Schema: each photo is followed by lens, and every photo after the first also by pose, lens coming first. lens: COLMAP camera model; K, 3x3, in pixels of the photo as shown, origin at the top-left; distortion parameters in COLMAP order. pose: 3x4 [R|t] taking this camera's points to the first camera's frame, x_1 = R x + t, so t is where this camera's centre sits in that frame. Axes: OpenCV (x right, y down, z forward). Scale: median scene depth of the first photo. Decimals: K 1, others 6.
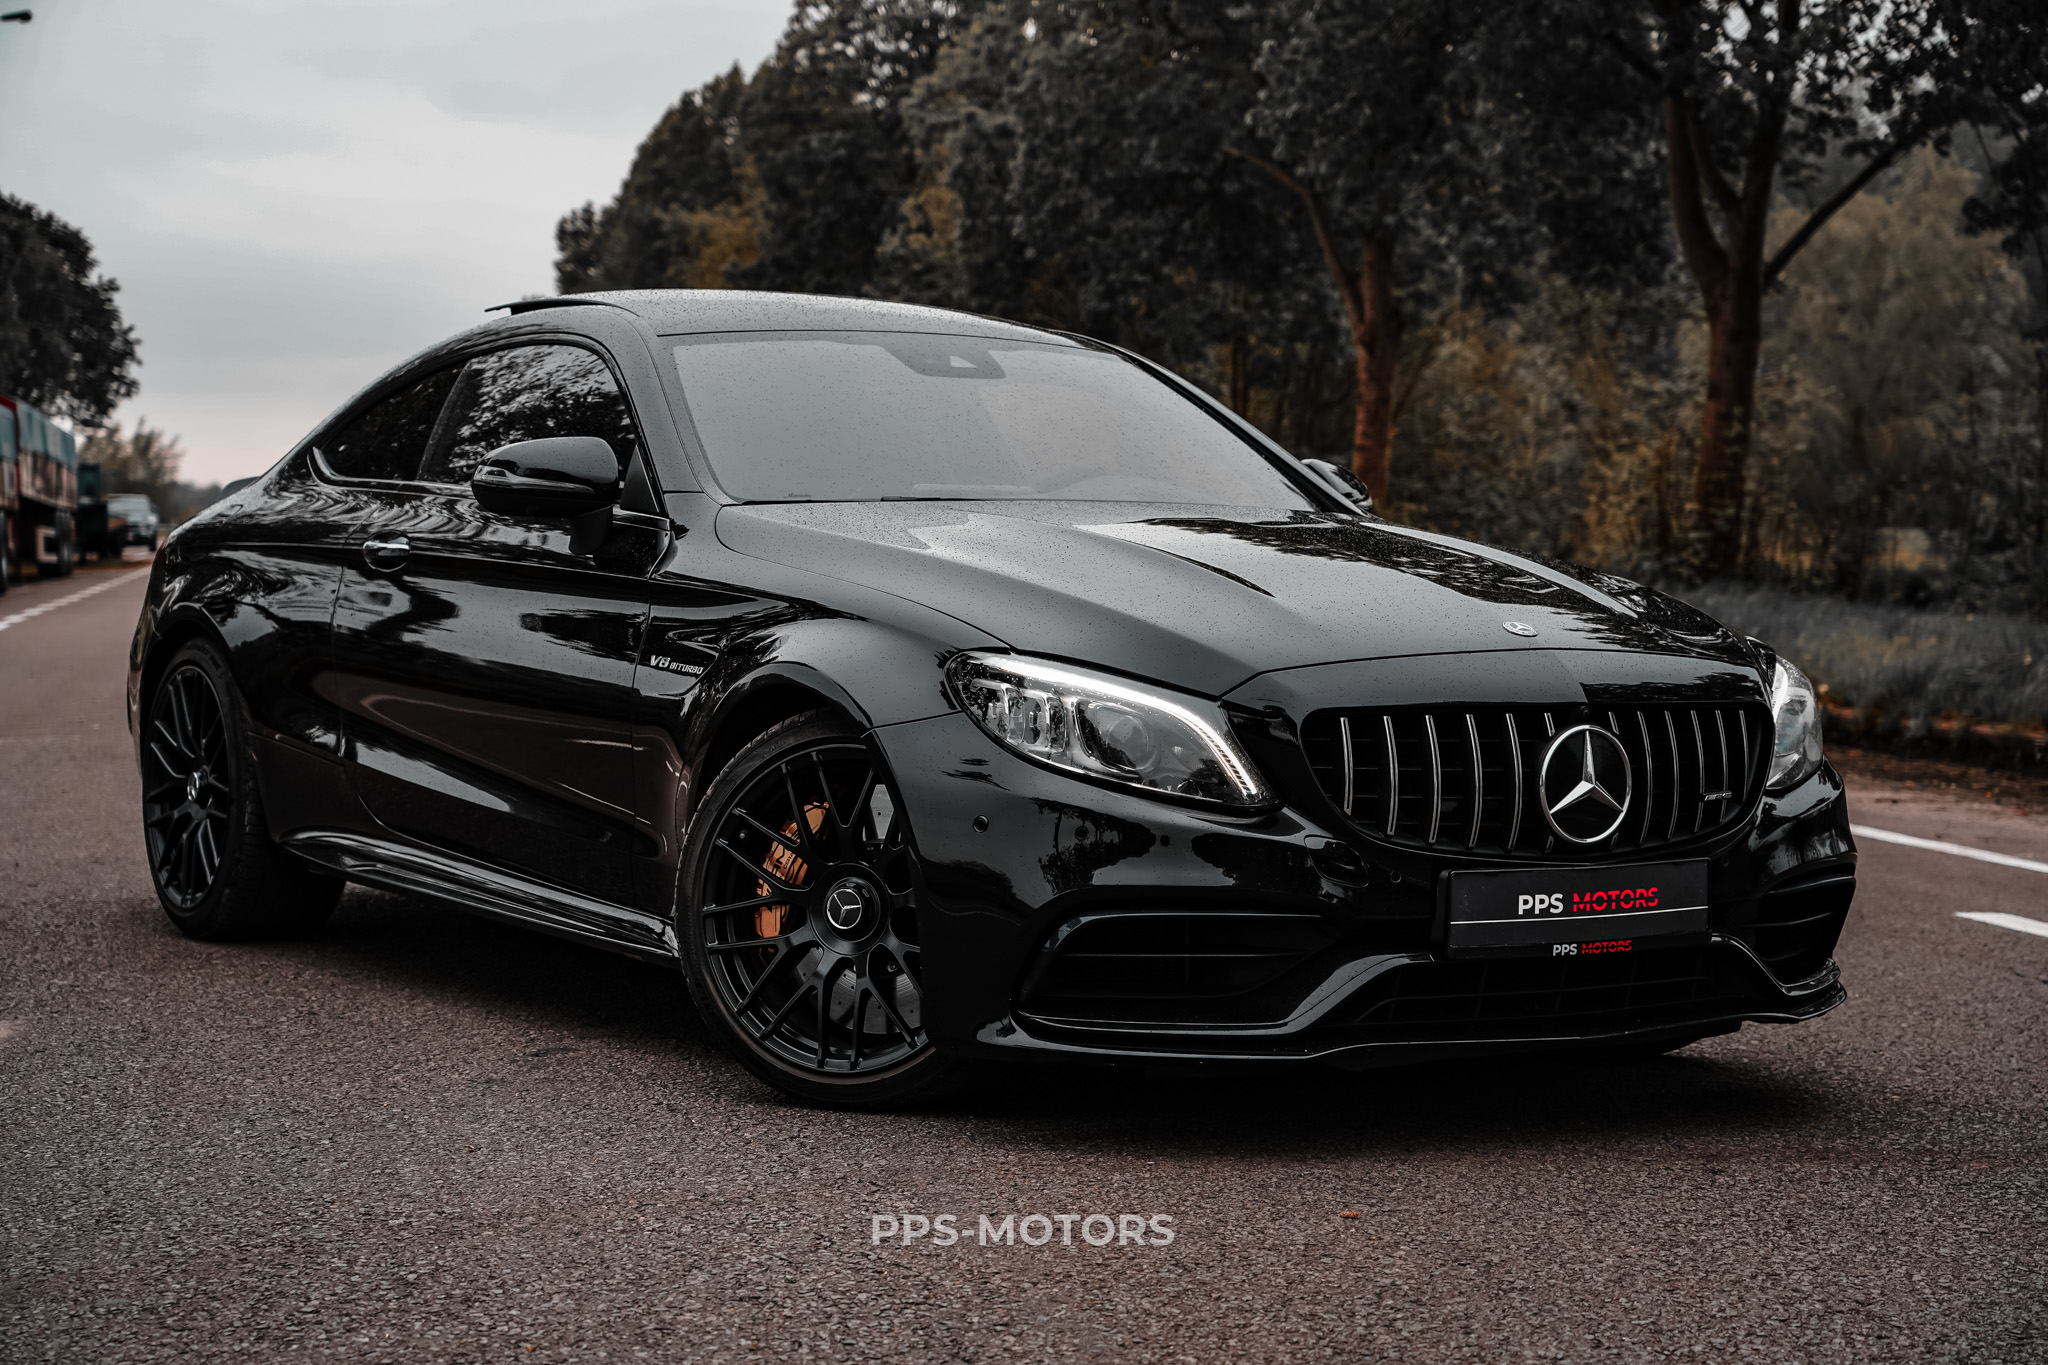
lens RADIAL K [[3571.4, 0, 1023.5], [0, 3571.4, 672.4], [0, 0, 1]] dist [0.006871, 0.000000]
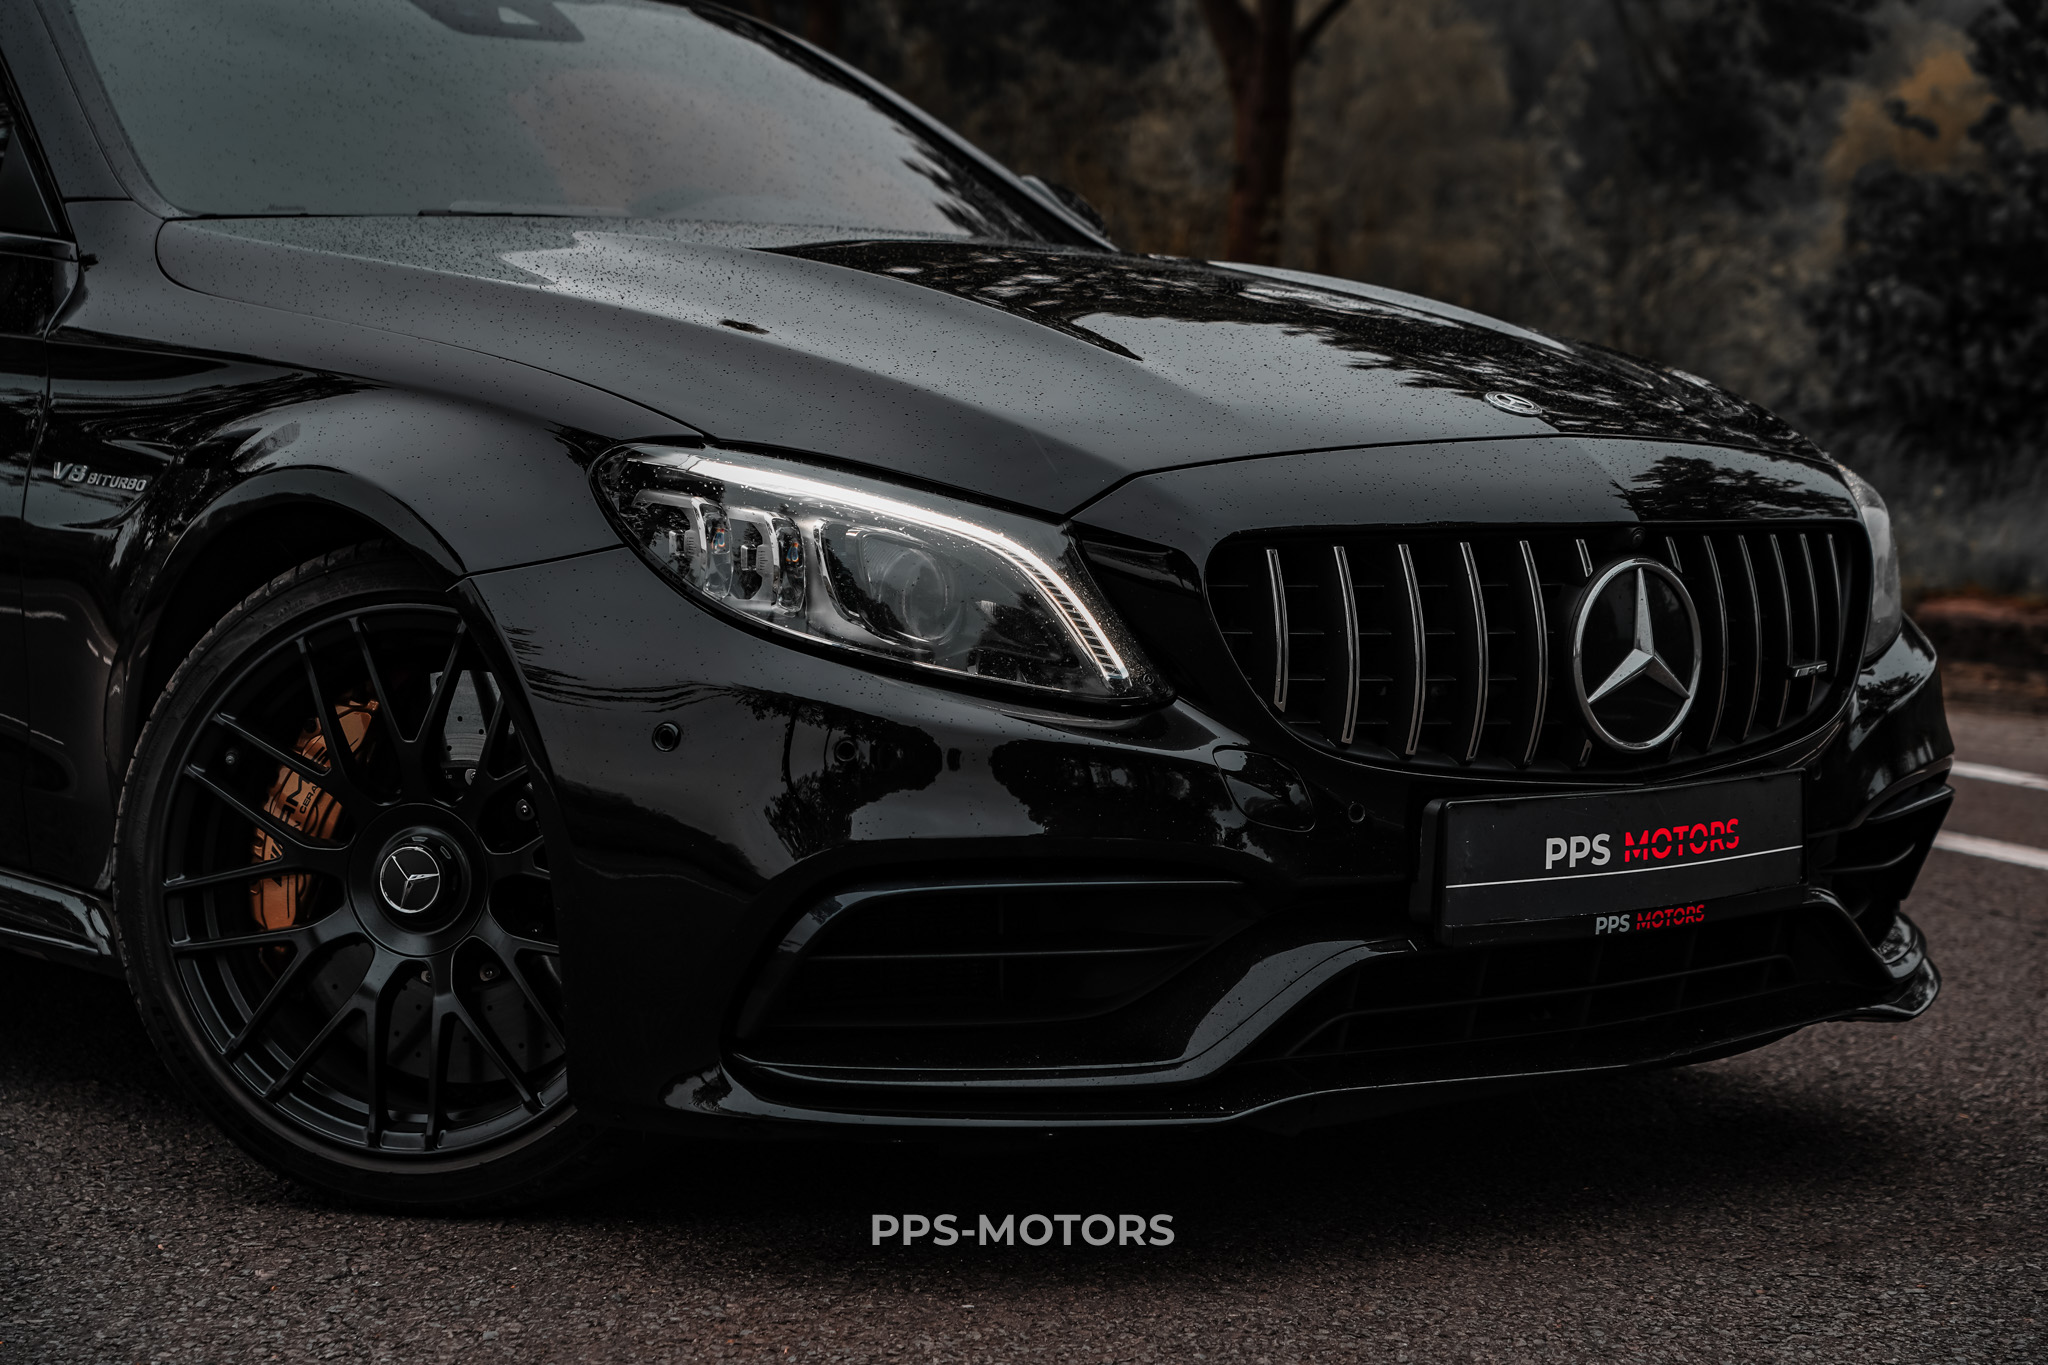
lens RADIAL K [[4004.4, 0, 1048.0], [0, 4004.4, 645.6], [0, 0, 1]] dist [-0.010902, 0.000000]
pose [[0.985813, -0.013063, 0.167336, -0.053959], [0.007956, 0.999483, 0.031155, 0.006839], [-0.167657, -0.029381, 0.985408, 0.310177]]
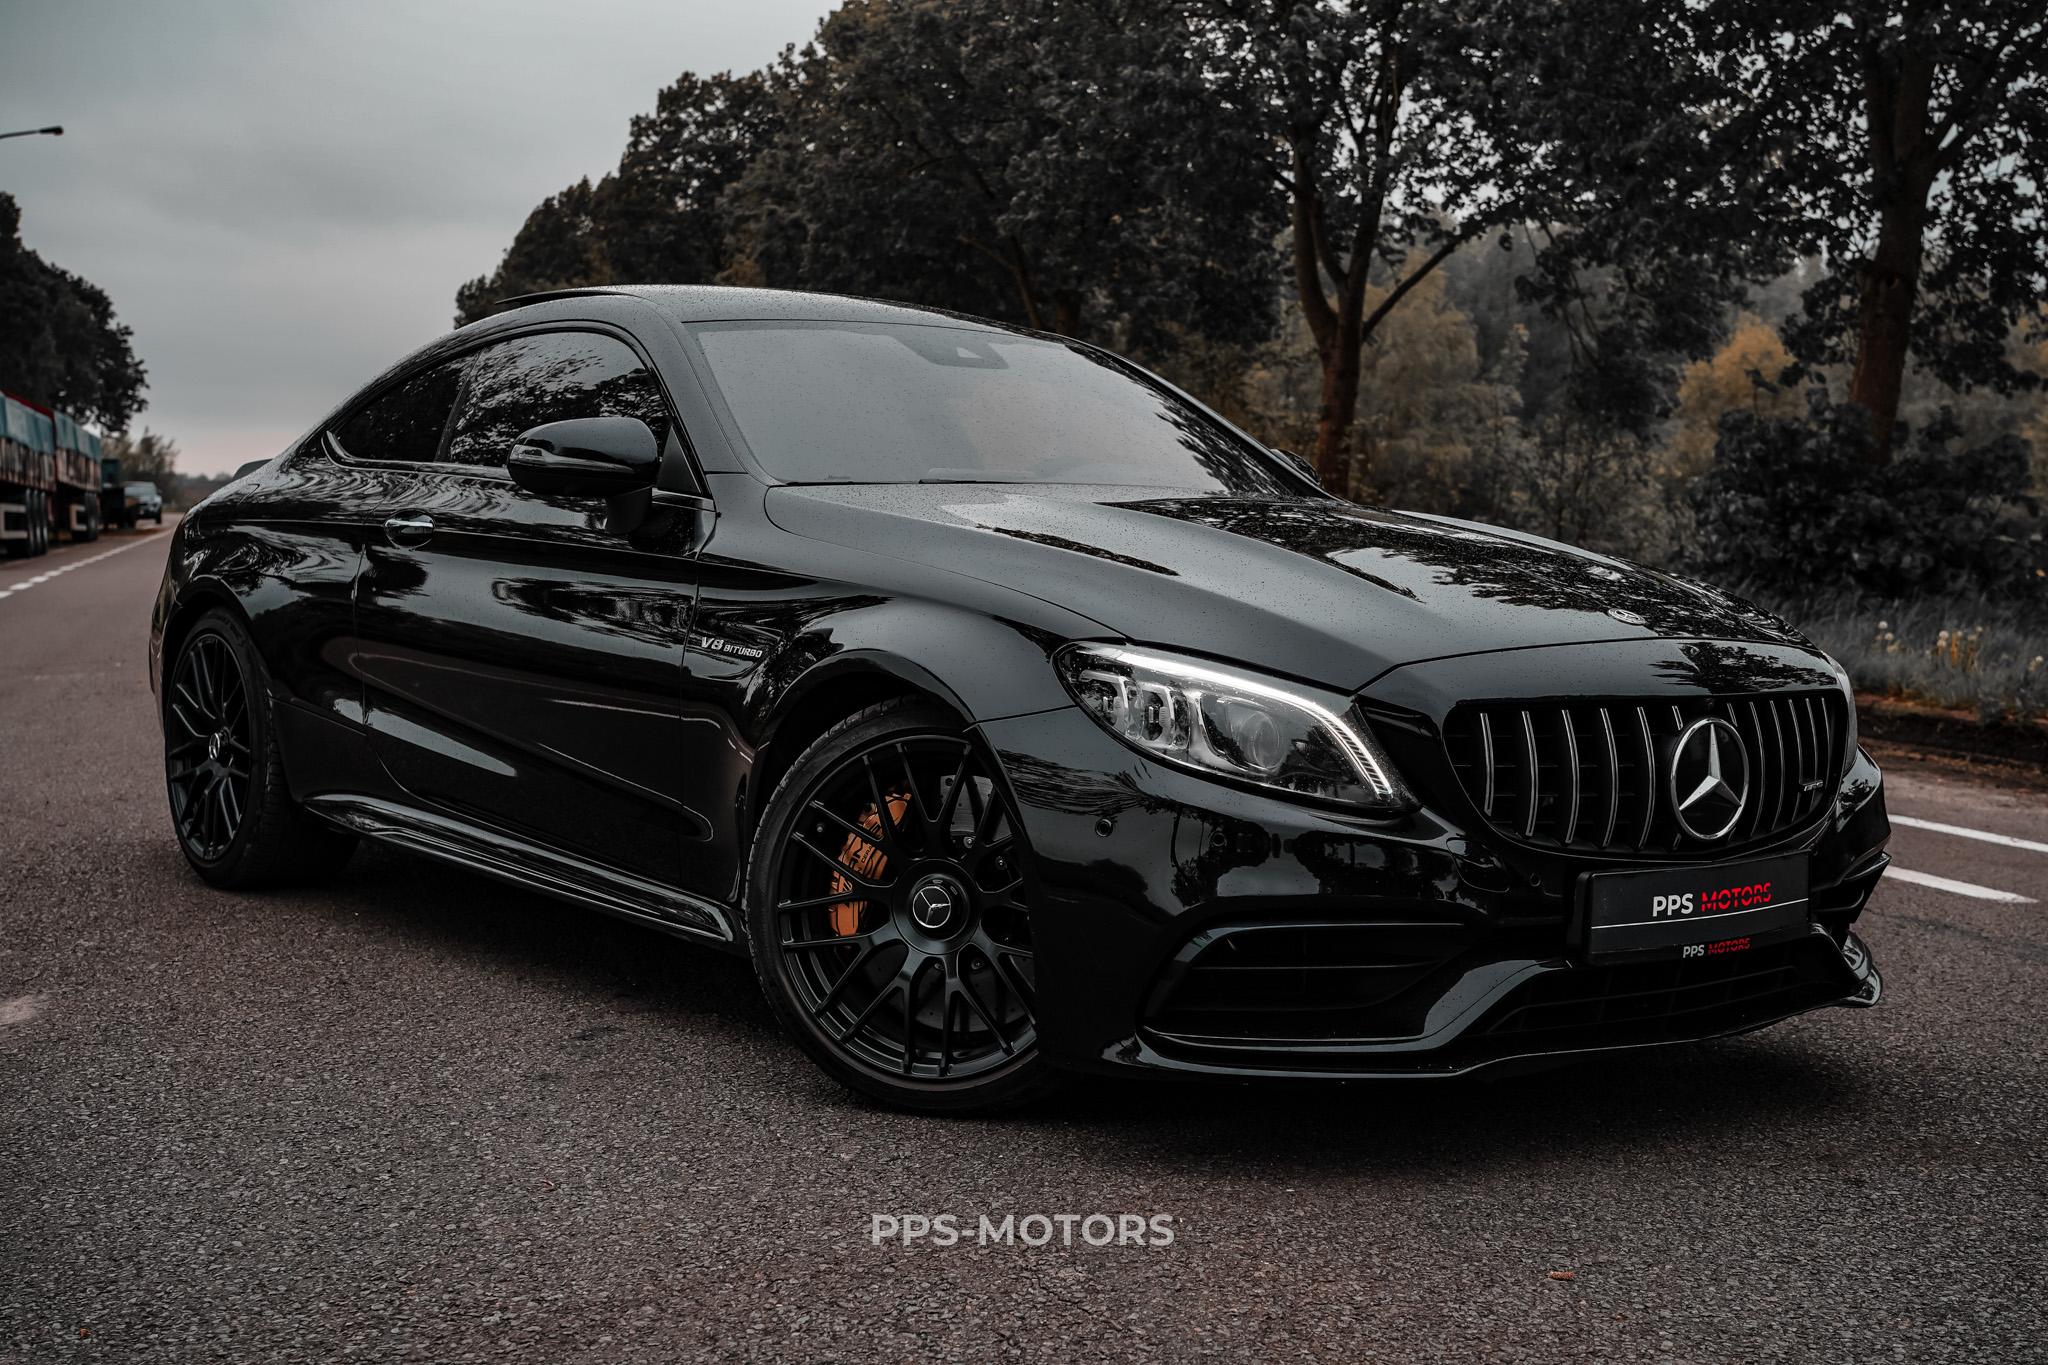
lens RADIAL K [[2425.7, 0, 1028.9], [0, 2425.7, 673.5], [0, 0, 1]] dist [0.023674, 0.000000]
pose [[0.994538, -0.000065, 0.104378, -0.088127], [-0.002682, 0.999654, 0.026176, -0.013070], [-0.104343, -0.026313, 0.994193, 0.335344]]
